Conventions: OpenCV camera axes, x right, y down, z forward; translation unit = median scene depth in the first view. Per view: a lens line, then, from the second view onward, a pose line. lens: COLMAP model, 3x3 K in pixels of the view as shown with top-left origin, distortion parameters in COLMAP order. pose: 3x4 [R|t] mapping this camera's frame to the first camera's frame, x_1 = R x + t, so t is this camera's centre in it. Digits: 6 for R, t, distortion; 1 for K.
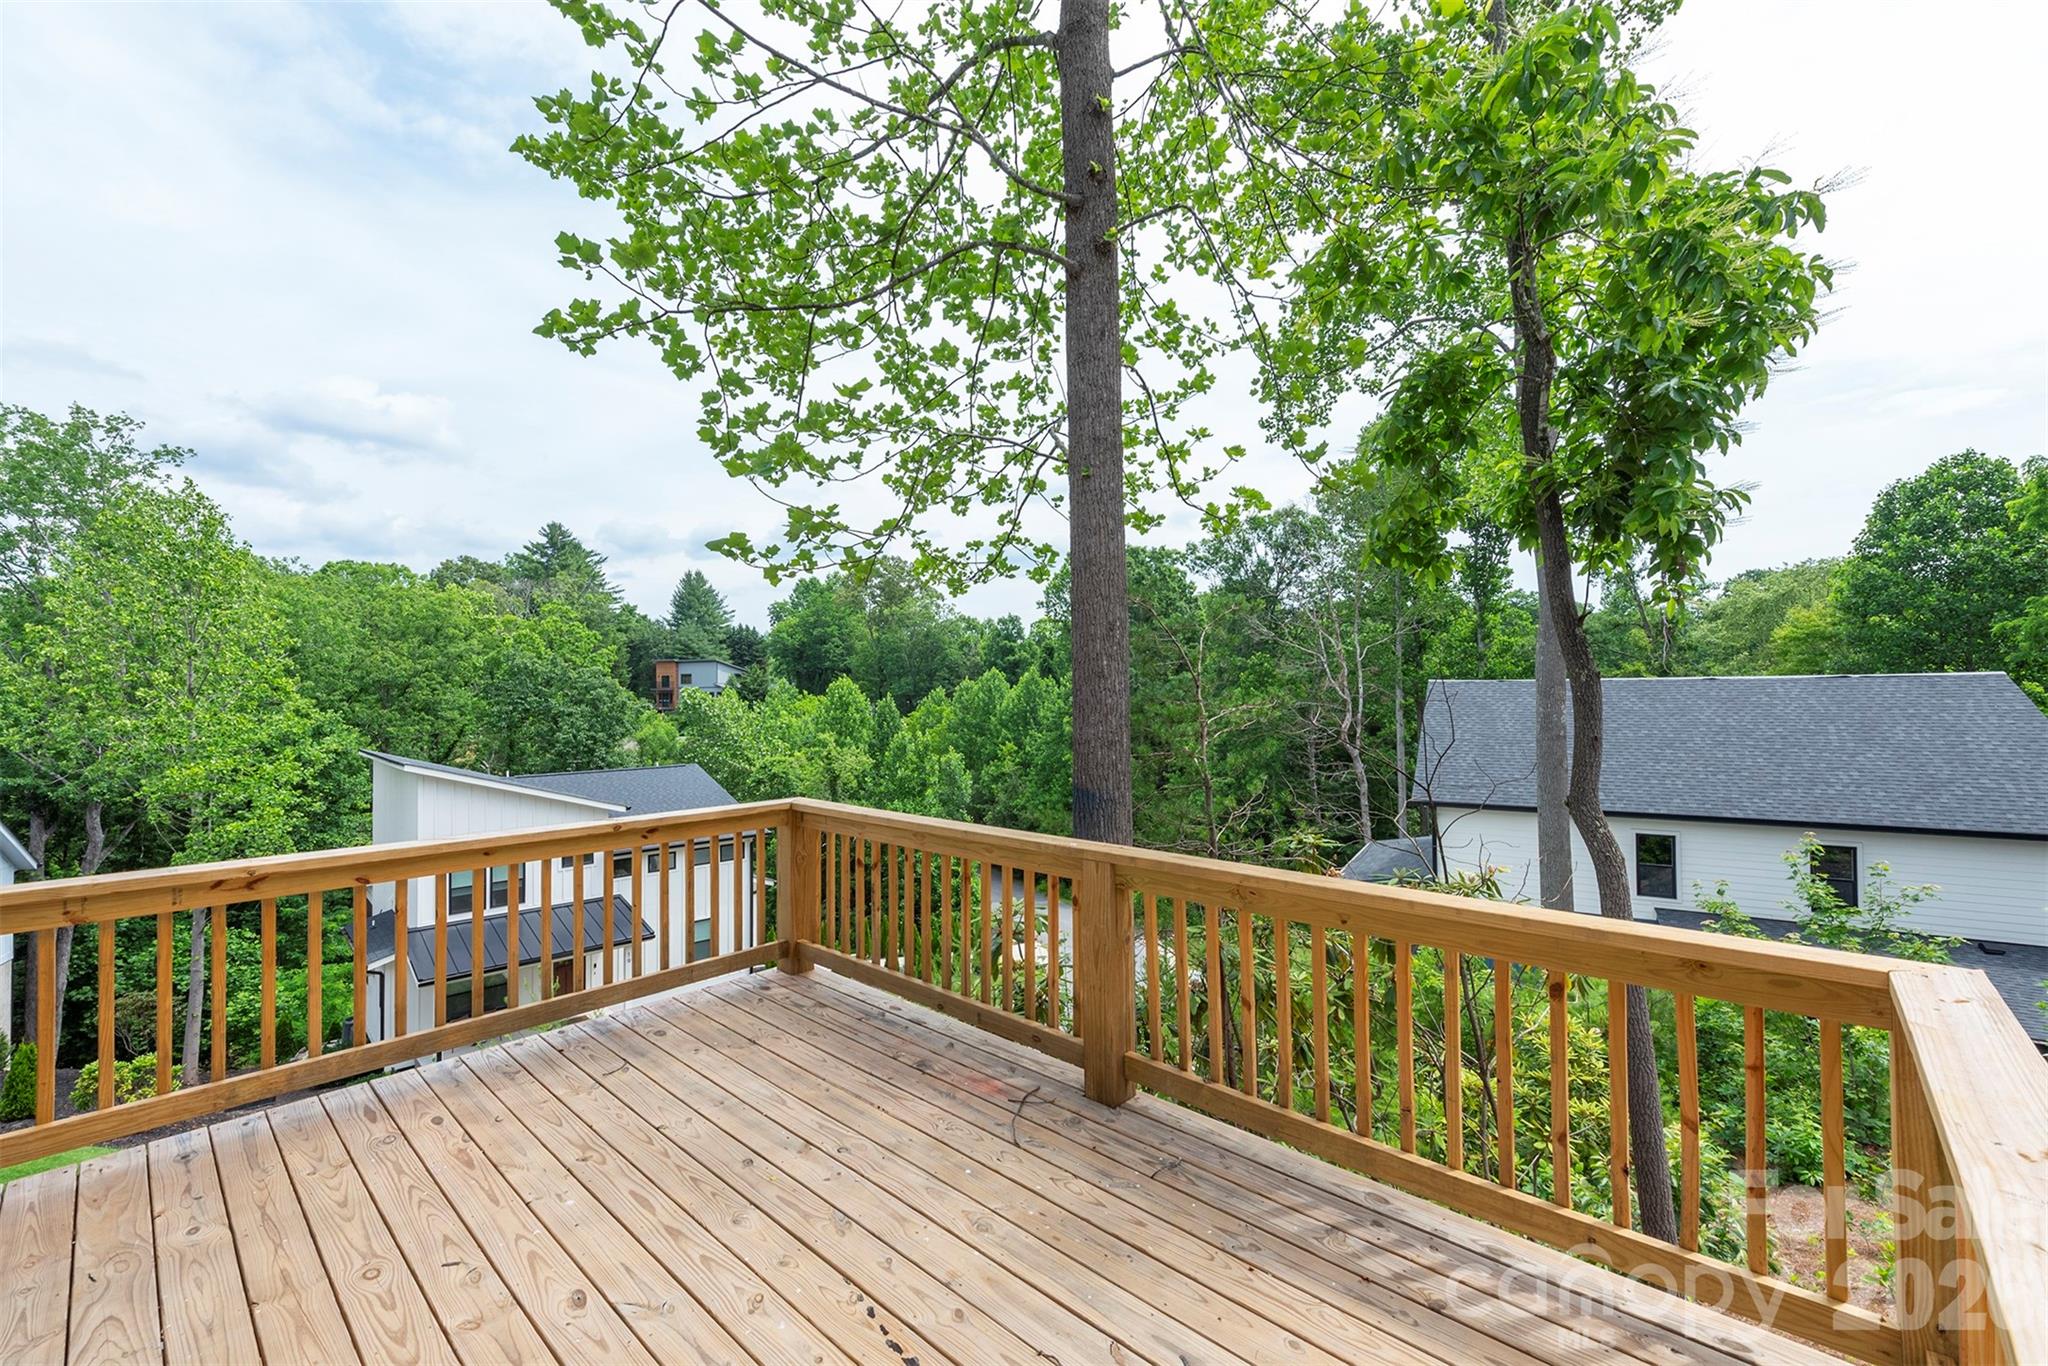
lens RADIAL K [[820.0, 0, 1027.0], [0, 820.0, 676.4], [0, 0, 1]] dist [-0.003486, -0.000161]
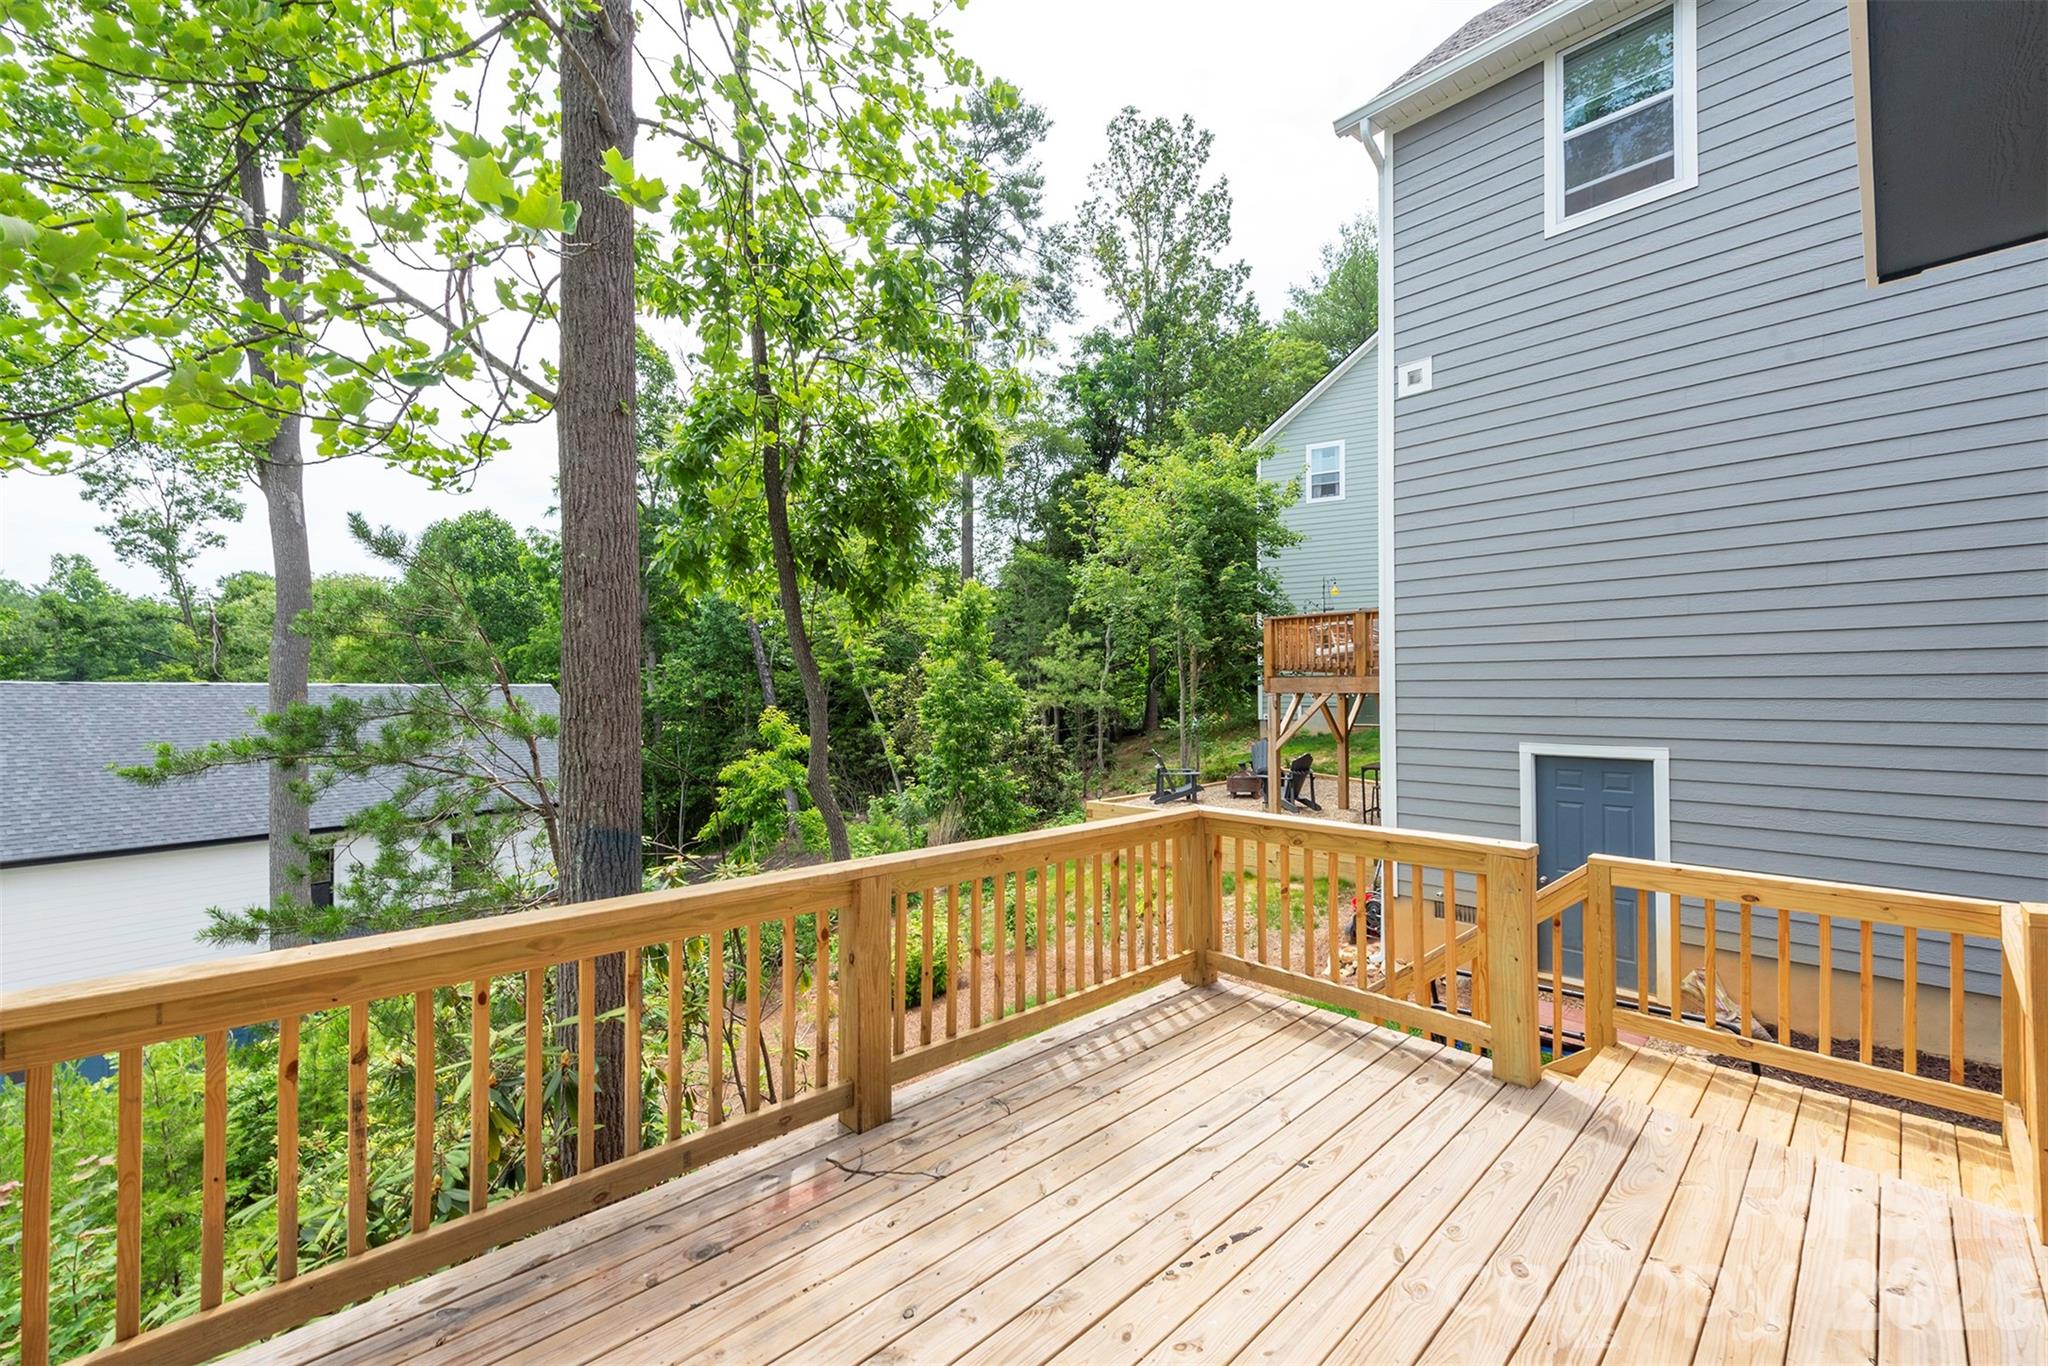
lens RADIAL K [[820.0, 0, 1025.8], [0, 820.0, 693.3], [0, 0, 1]] dist [-0.003486, -0.000161]
pose [[0.075672, 0.005387, 0.997118, -0.830706], [-0.019488, 0.999802, -0.003923, 0.004155], [-0.996942, -0.019135, 0.075762, 0.720436]]
